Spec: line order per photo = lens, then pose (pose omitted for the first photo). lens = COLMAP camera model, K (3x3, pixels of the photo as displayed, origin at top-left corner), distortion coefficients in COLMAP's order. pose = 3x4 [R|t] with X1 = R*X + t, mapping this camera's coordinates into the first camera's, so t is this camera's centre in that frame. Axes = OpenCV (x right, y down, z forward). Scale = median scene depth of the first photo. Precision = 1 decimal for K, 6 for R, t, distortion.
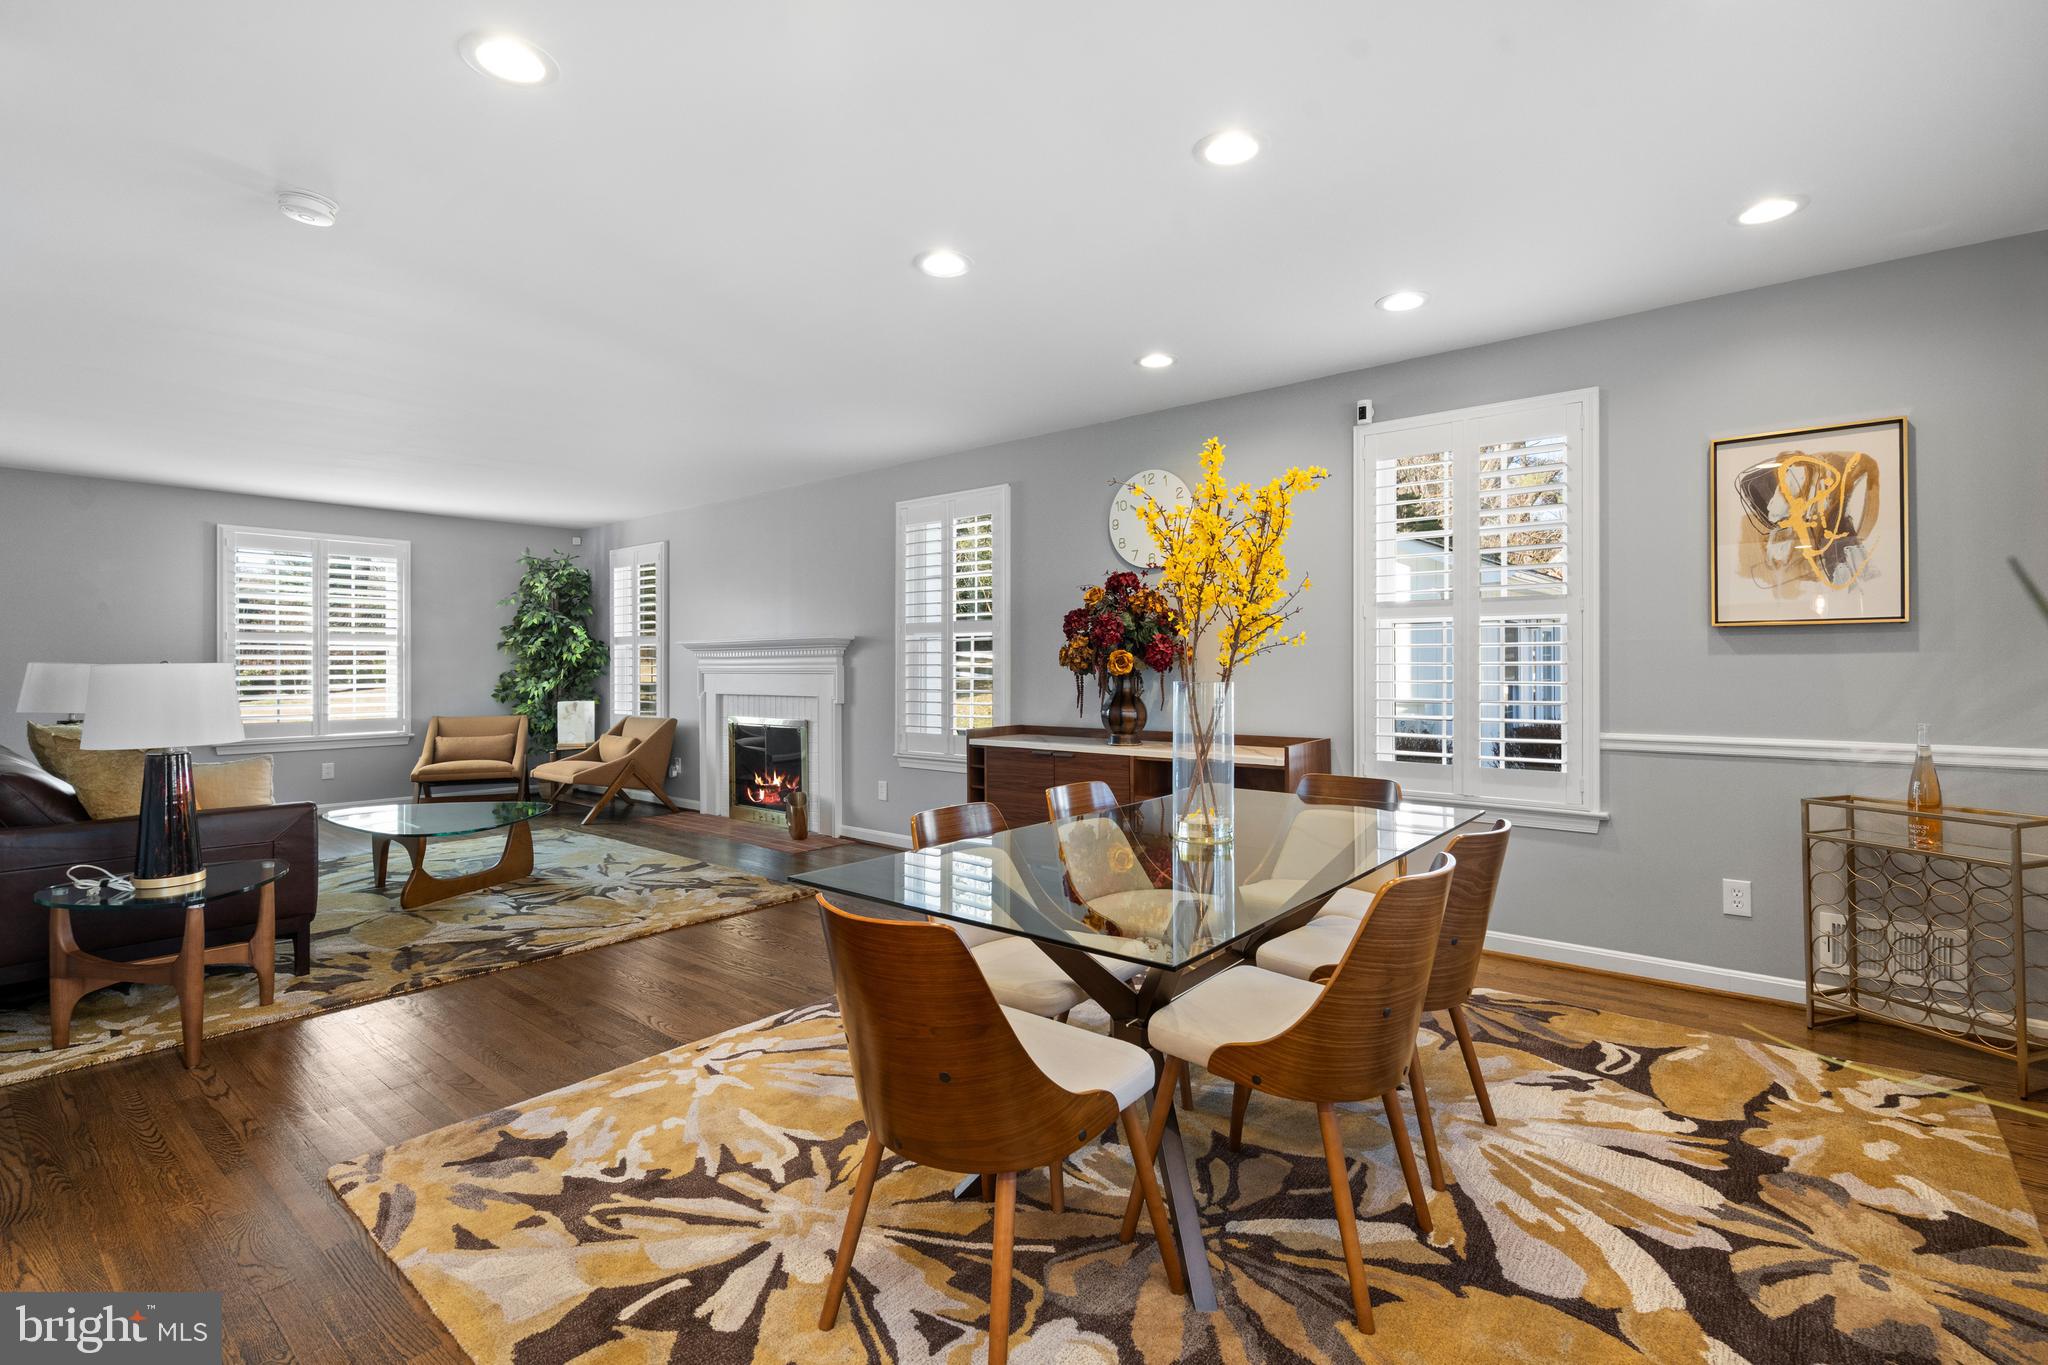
lens RADIAL K [[931.0, 0, 1023.6], [0, 931.0, 663.3], [0, 0, 1]] dist [-0.007842, 0.002330]
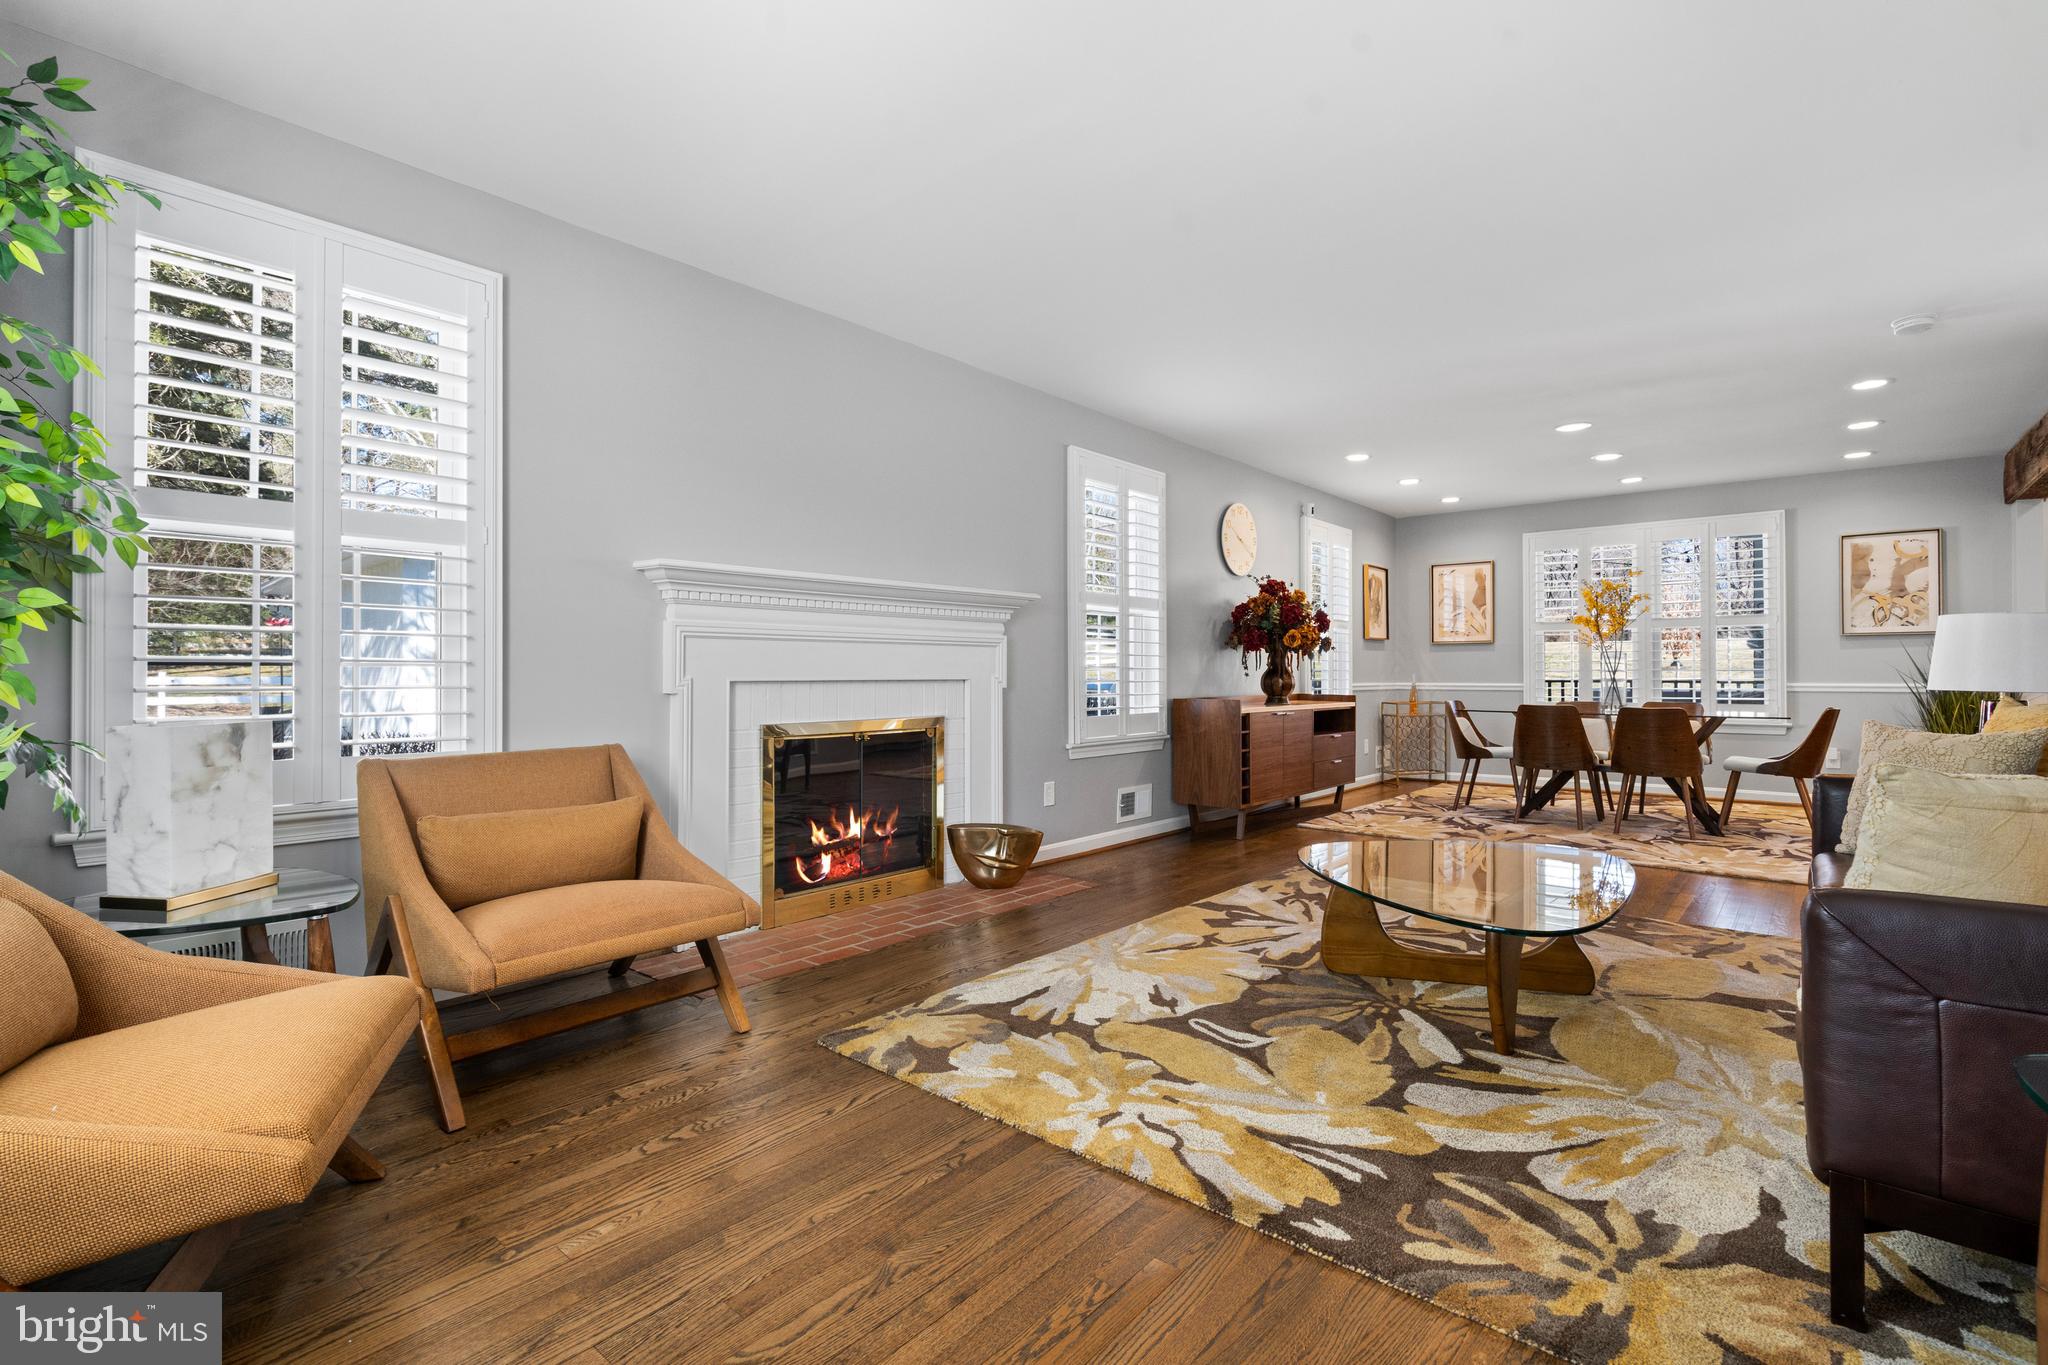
lens RADIAL K [[931.0, 0, 1043.5], [0, 931.0, 660.5], [0, 0, 1]] dist [-0.007842, 0.002330]
pose [[0.017701, 0.016969, 0.999699, -0.787309], [-0.003518, 0.999851, -0.016909, 0.028850], [-0.999837, -0.003218, 0.017758, 0.816835]]
